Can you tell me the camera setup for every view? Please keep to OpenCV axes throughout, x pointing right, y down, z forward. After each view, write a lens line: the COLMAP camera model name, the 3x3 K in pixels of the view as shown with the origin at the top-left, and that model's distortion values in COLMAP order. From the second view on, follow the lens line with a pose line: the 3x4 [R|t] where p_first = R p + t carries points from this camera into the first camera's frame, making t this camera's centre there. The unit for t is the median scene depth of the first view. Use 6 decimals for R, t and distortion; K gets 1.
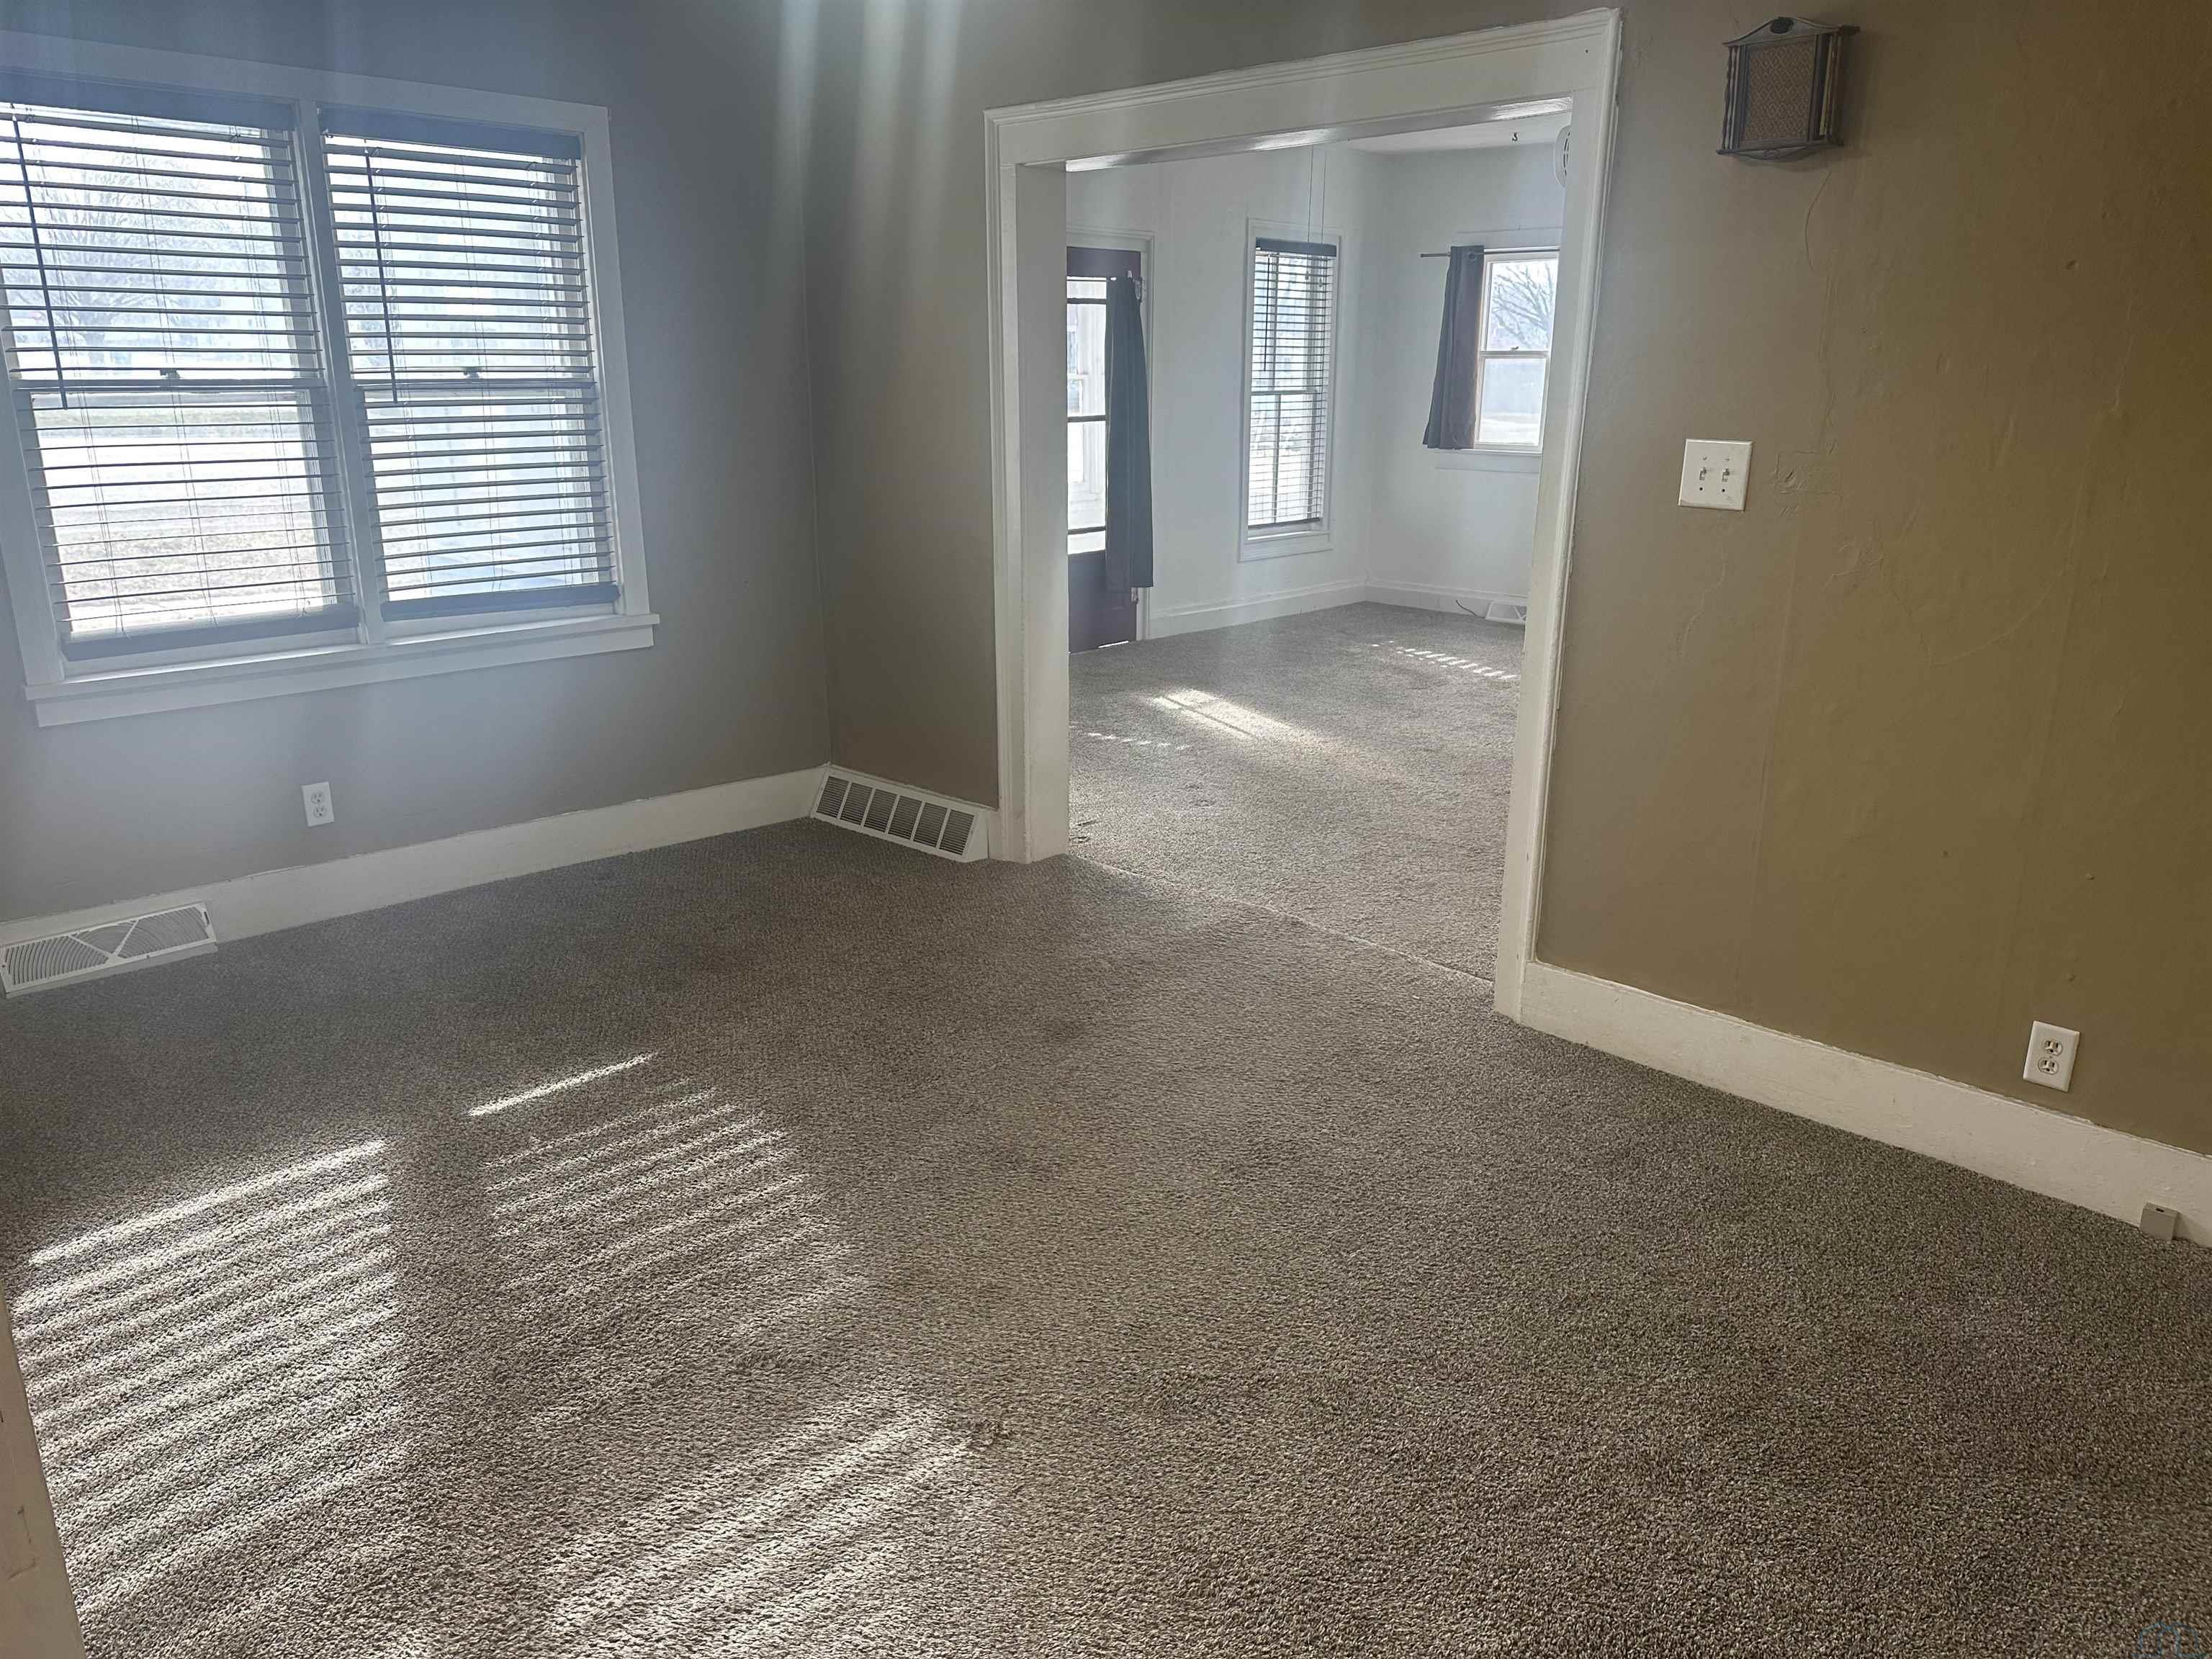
lens RADIAL K [[1542.8, 0, 1117.0], [0, 1542.8, 826.2], [0, 0, 1]] dist [0.113276, -0.171338]
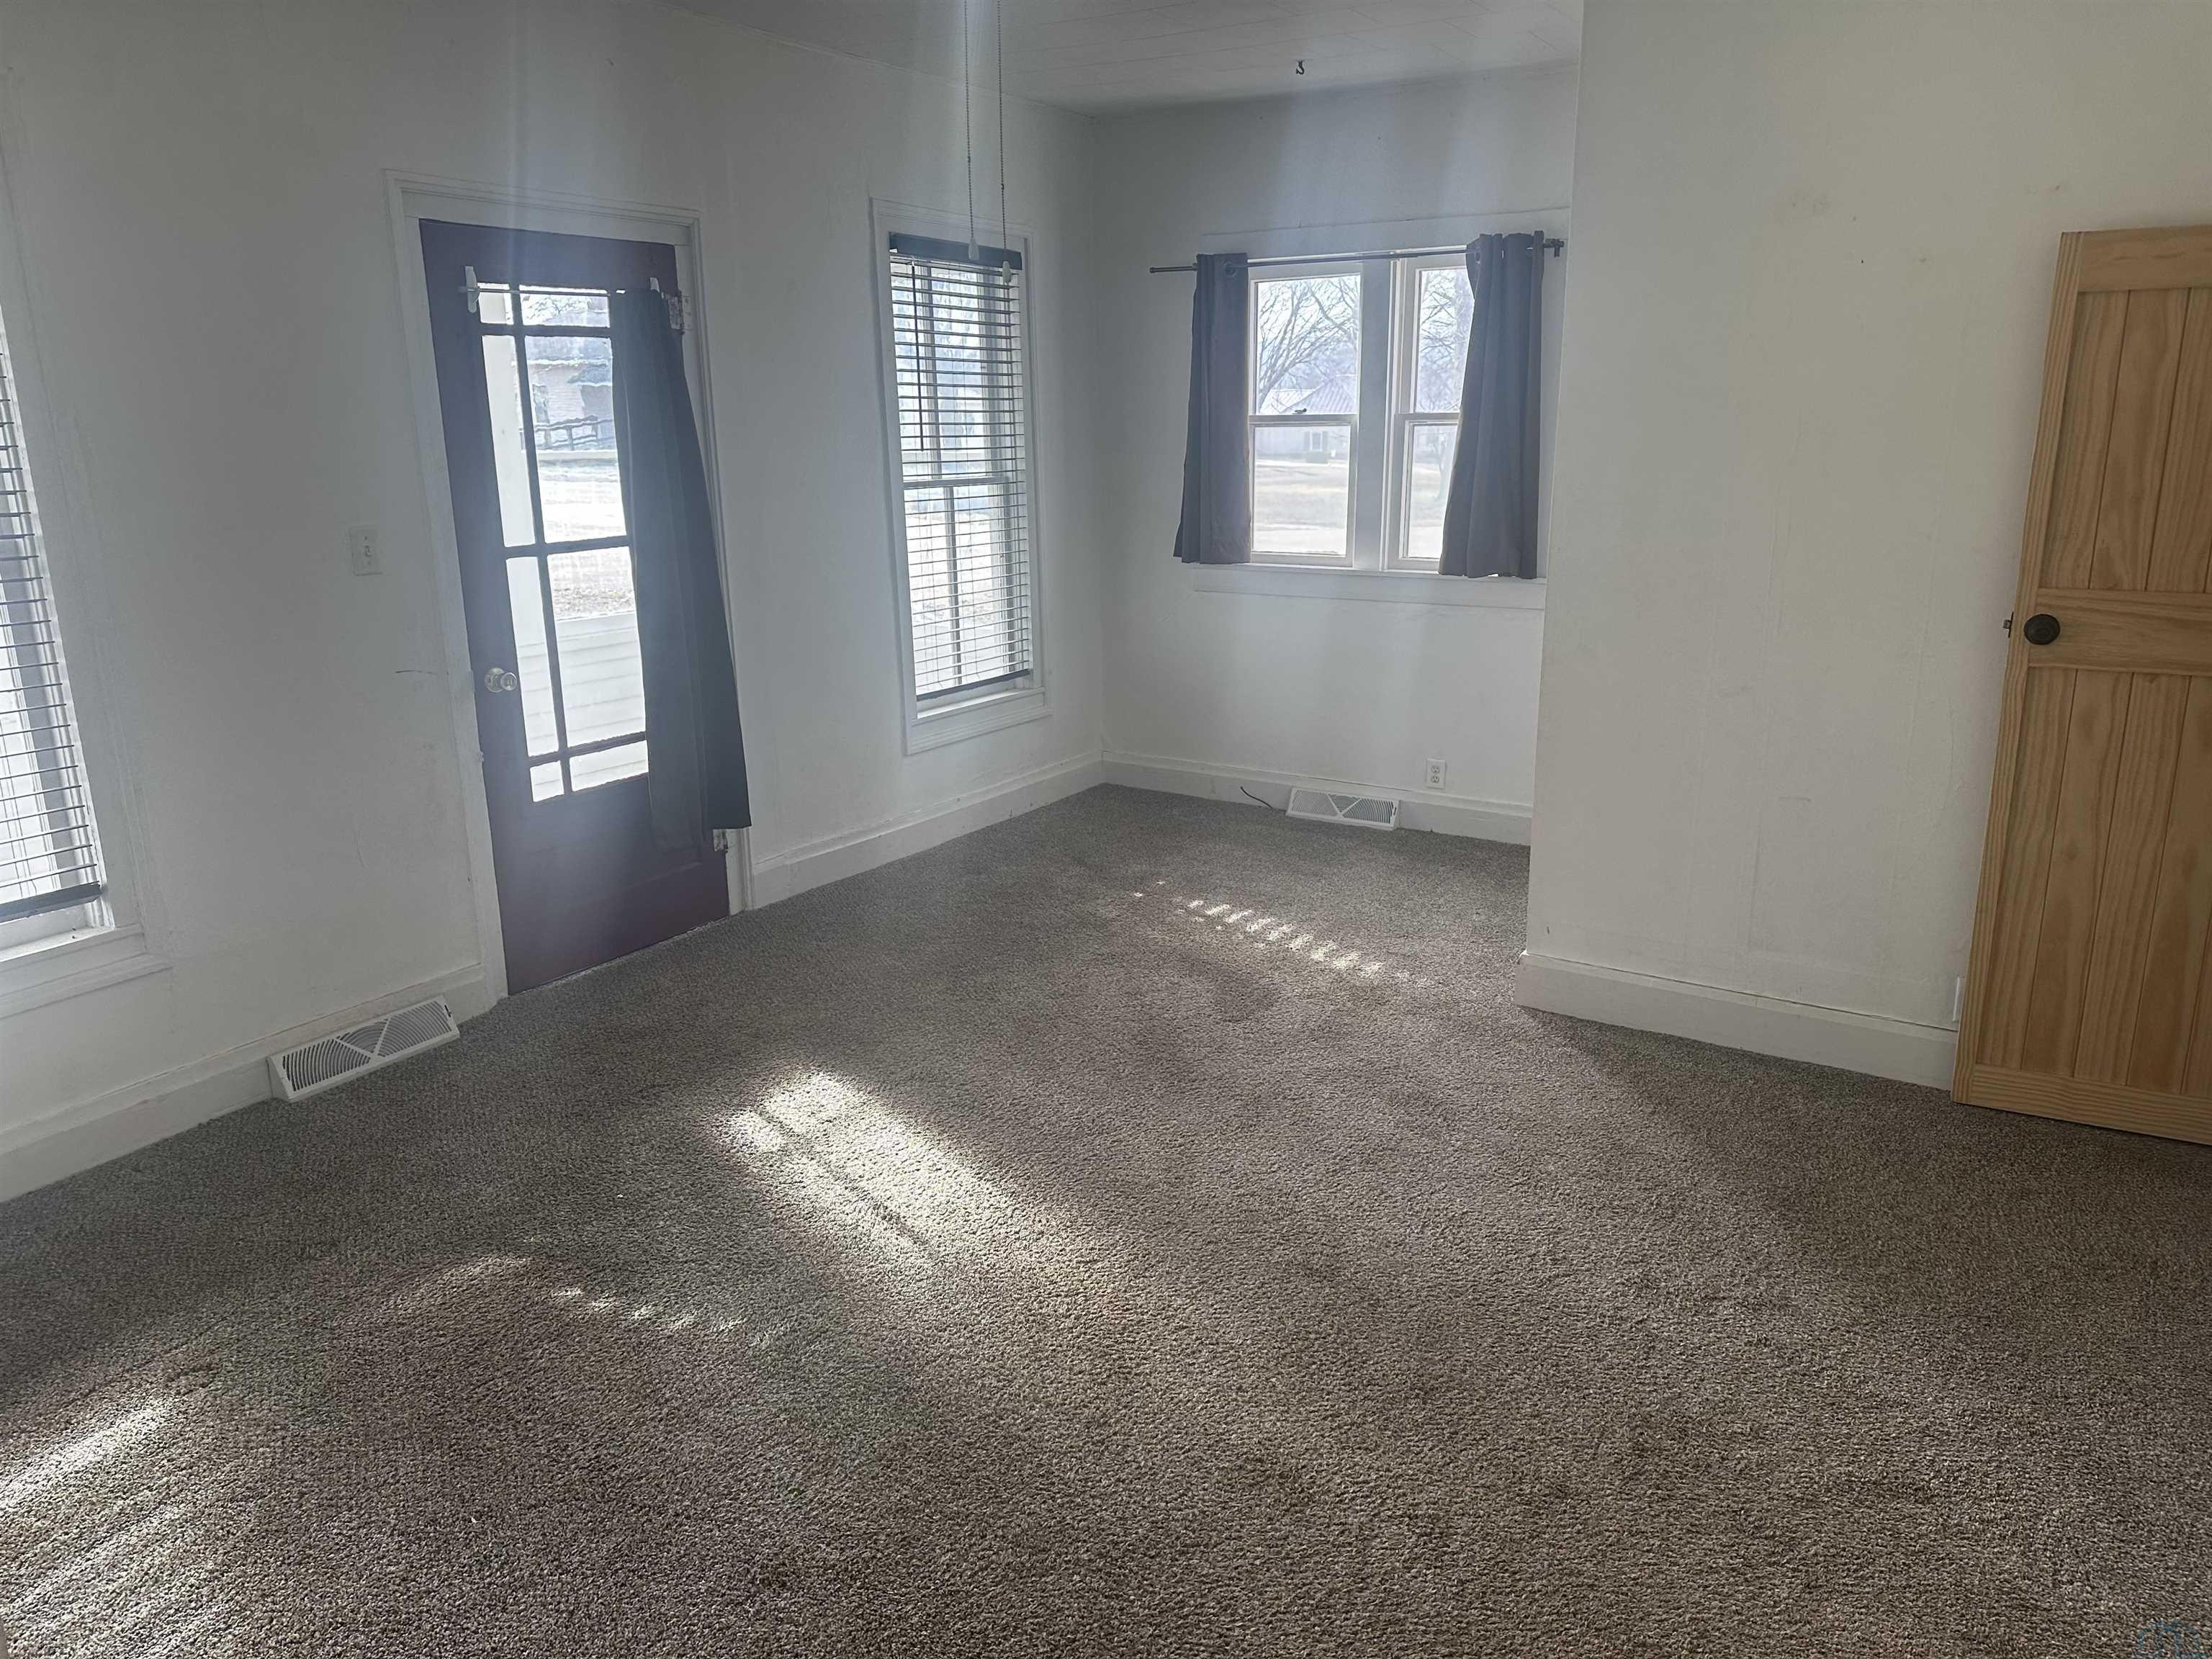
lens RADIAL K [[1553.1, 0, 1147.3], [0, 1553.1, 793.4], [0, 0, 1]] dist [0.274464, -0.436090]
pose [[0.976681, -0.063974, 0.204941, 0.044180], [0.073903, 0.996416, -0.041158, -0.122411], [-0.201573, 0.055344, 0.977909, 0.371128]]
